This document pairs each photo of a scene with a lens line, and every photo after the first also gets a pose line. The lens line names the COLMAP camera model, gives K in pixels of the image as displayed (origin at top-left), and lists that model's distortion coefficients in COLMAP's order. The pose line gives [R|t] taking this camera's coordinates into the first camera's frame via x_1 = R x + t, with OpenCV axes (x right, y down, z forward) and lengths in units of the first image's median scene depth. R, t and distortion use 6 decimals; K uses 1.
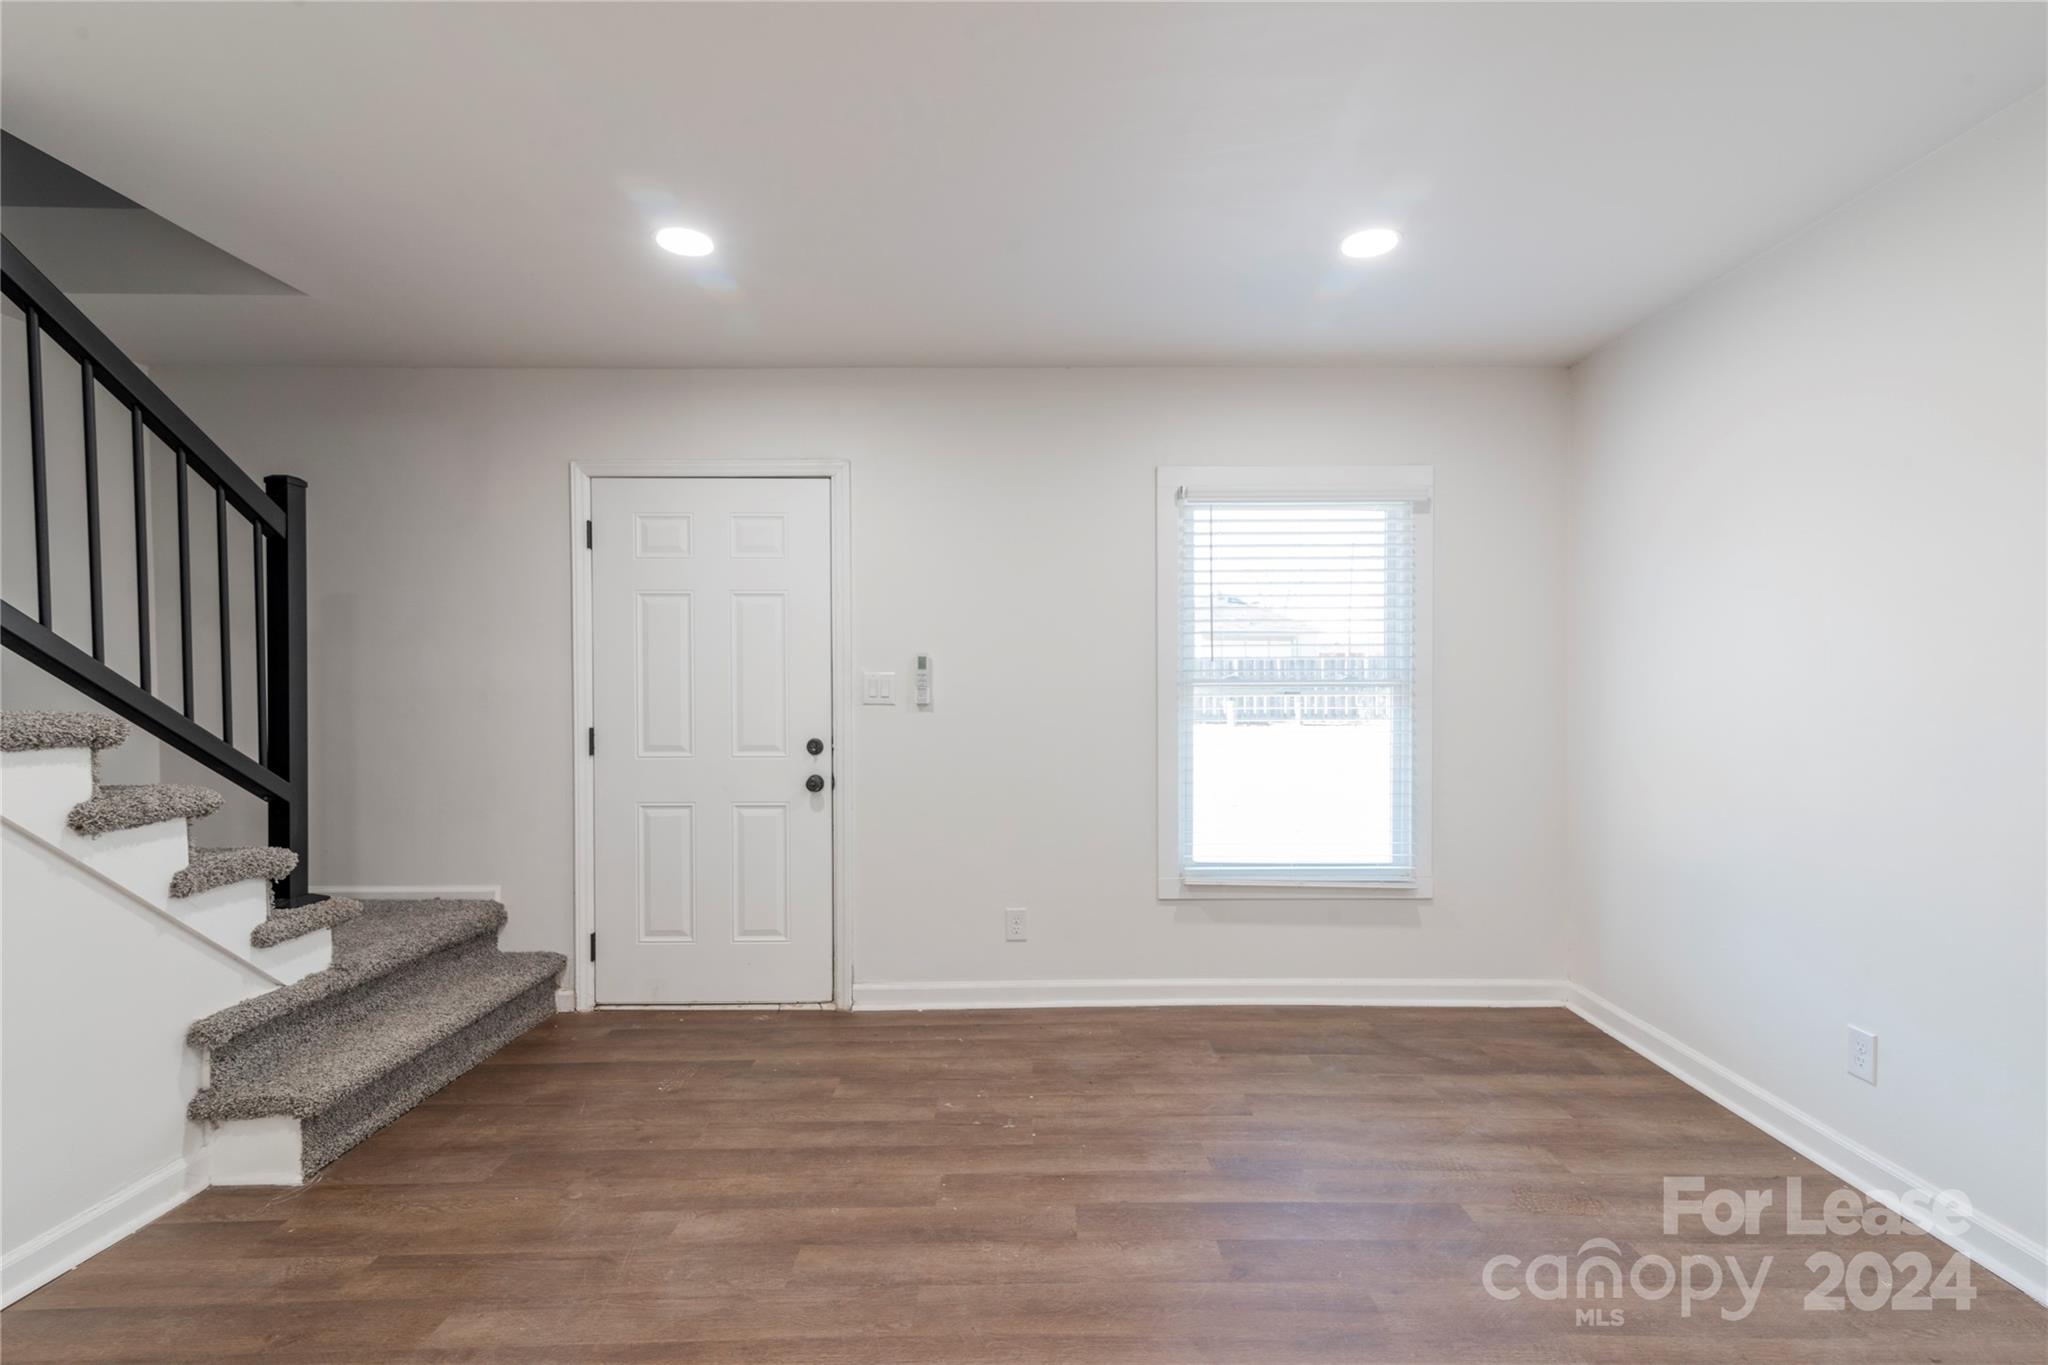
lens RADIAL K [[961.8, 0, 1077.4], [0, 961.8, 690.2], [0, 0, 1]] dist [0.025856, -0.002548]
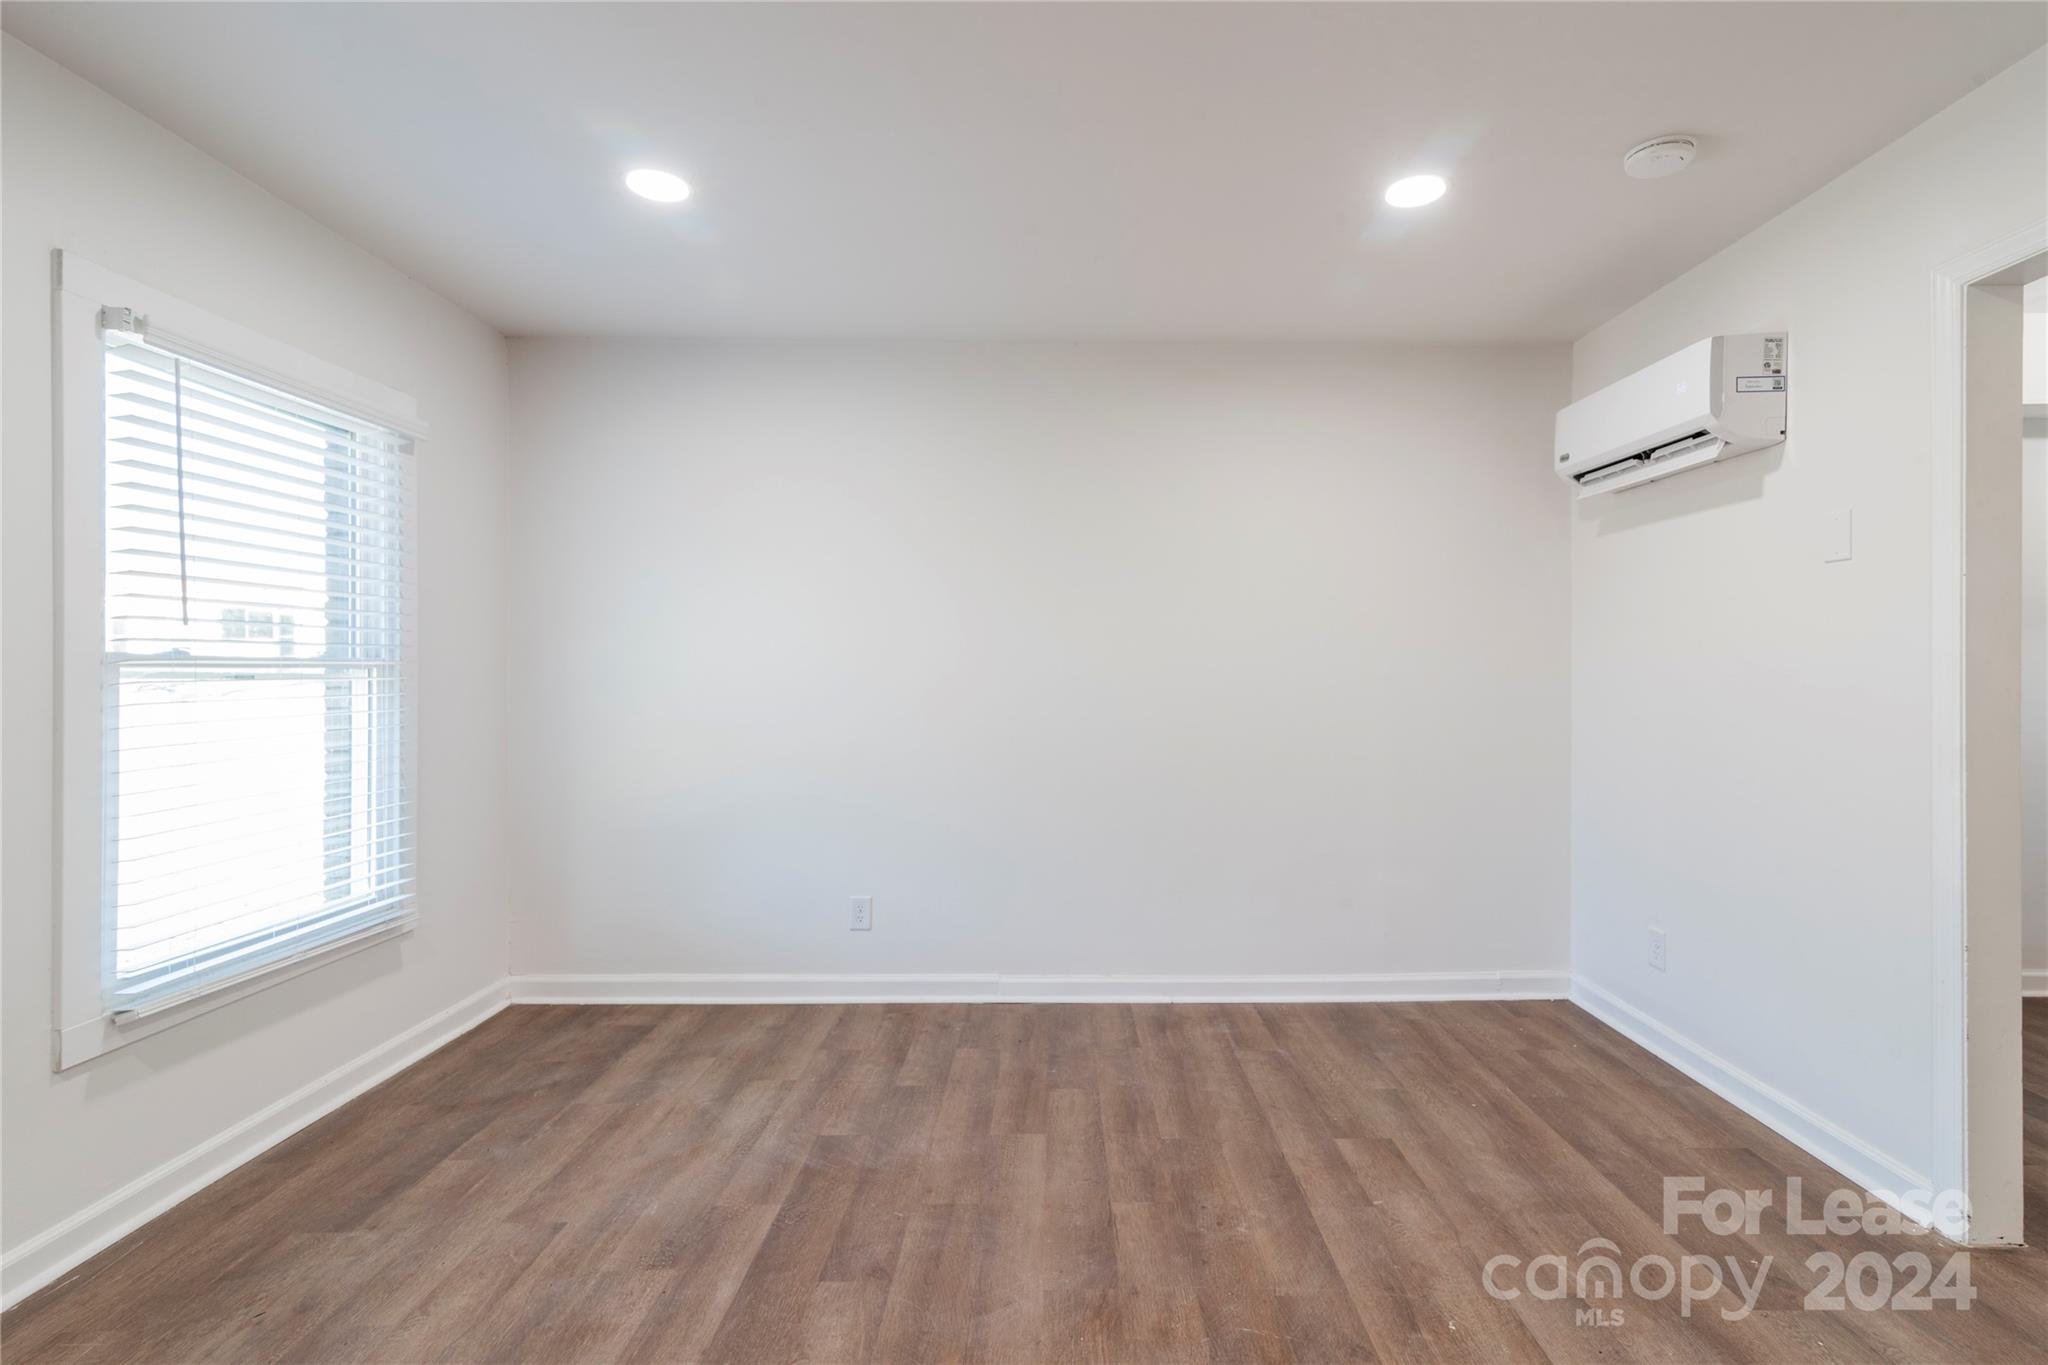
lens RADIAL K [[961.8, 0, 1040.8], [0, 961.8, 664.2], [0, 0, 1]] dist [0.025856, -0.002548]
pose [[0.031655, 0.007464, 0.999471, -0.513772], [0.010387, 0.999916, -0.007796, 0.005646], [-0.999445, 0.010629, 0.031575, 0.523557]]
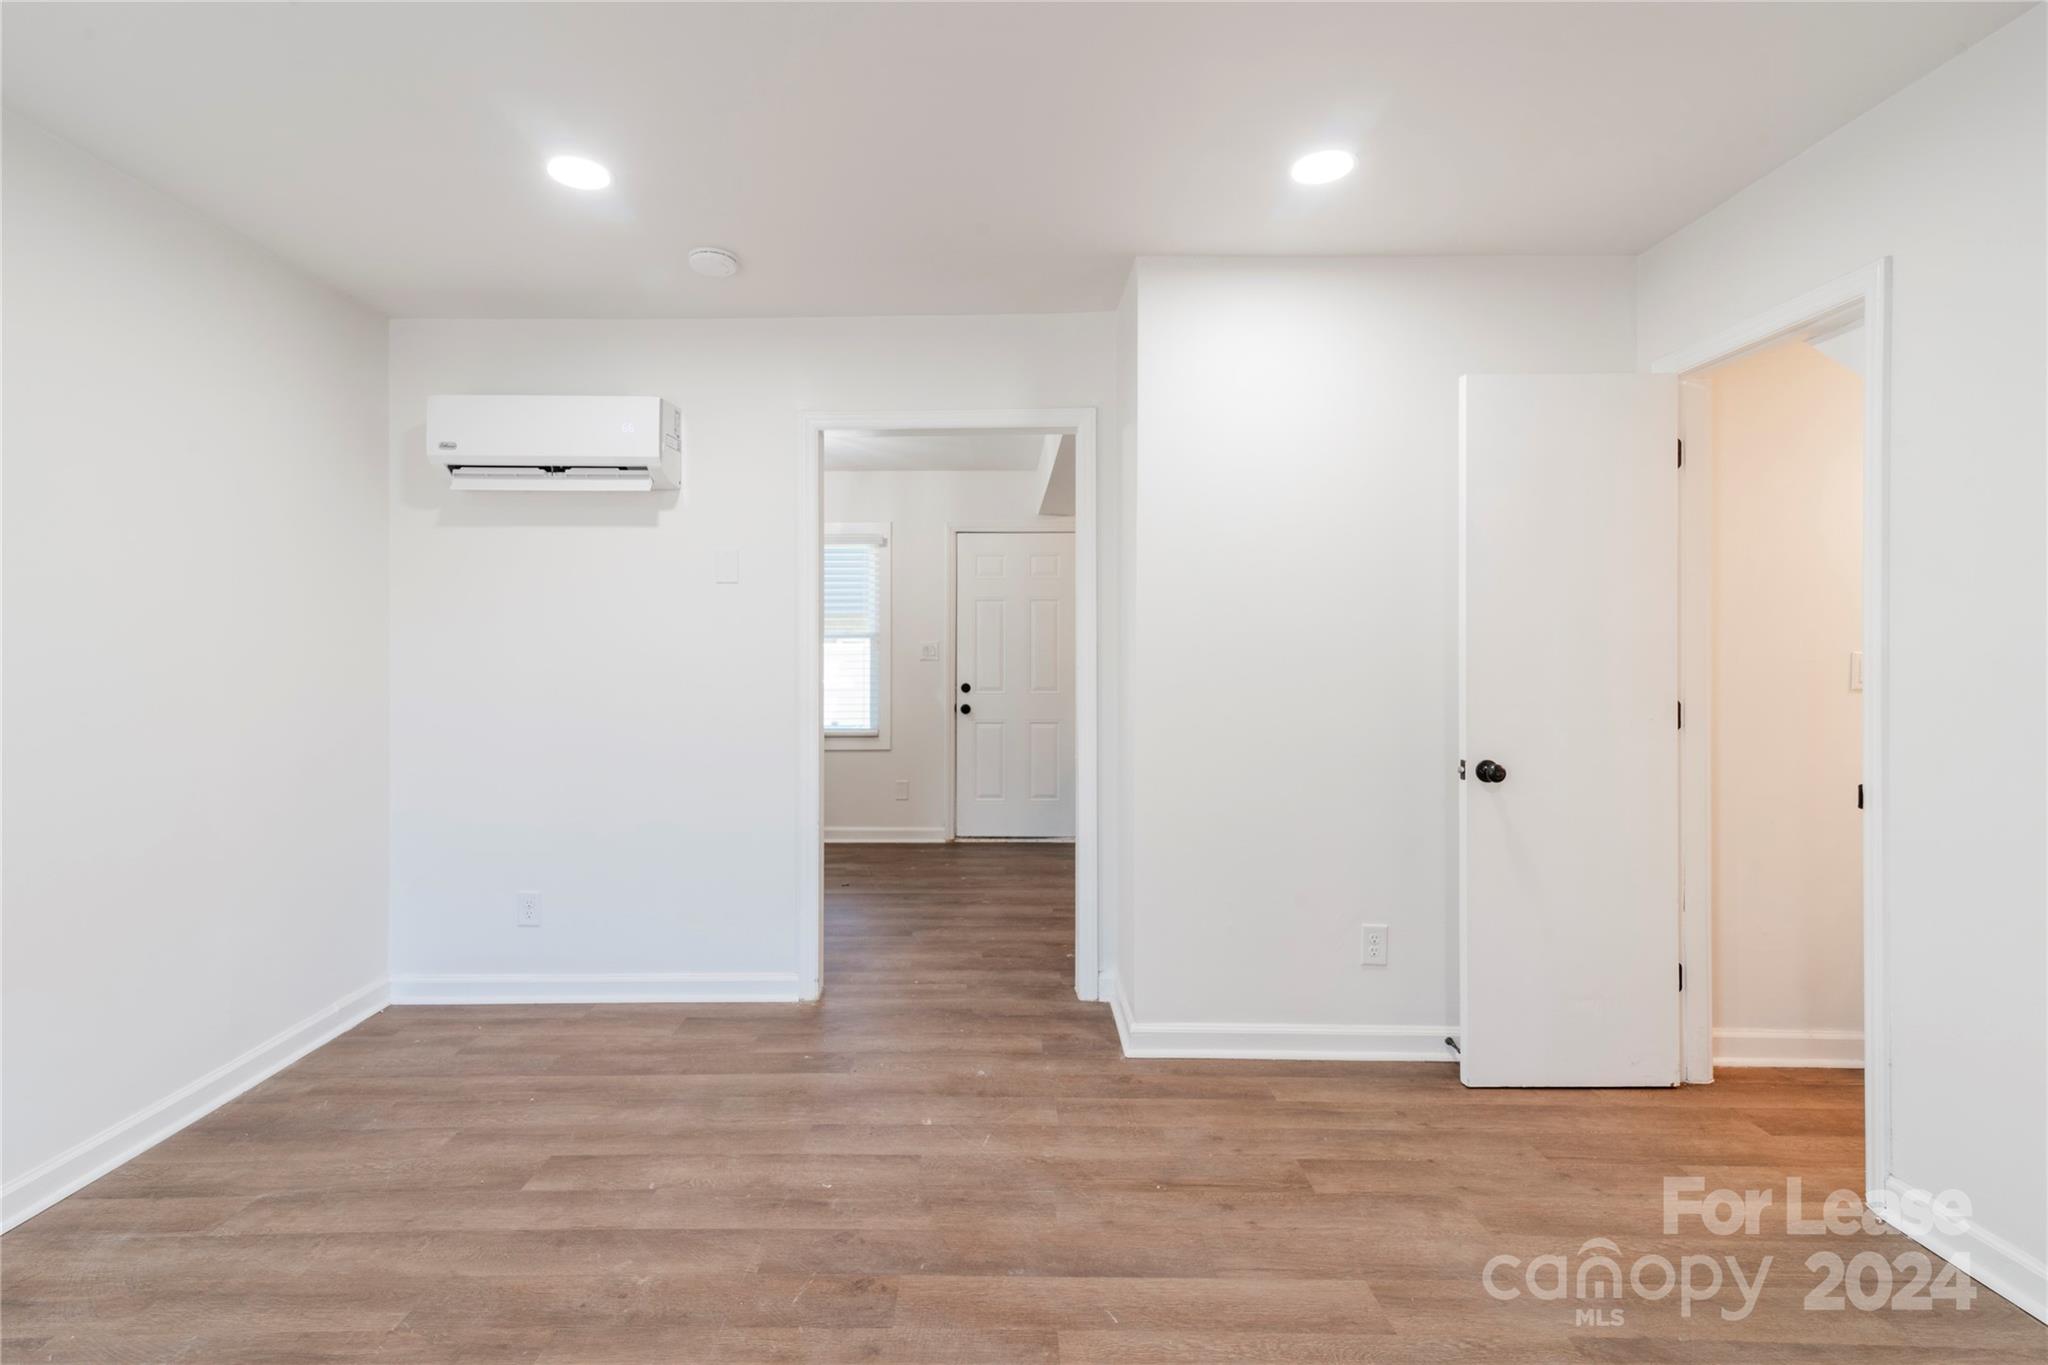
lens RADIAL K [[961.8, 0, 1007.1], [0, 961.8, 651.0], [0, 0, 1]] dist [0.025856, -0.002548]
pose [[-0.999617, 0.004552, 0.027315, -0.083488], [0.004640, 0.999984, 0.003166, 0.000304], [-0.027301, 0.003292, -0.999622, 1.005163]]
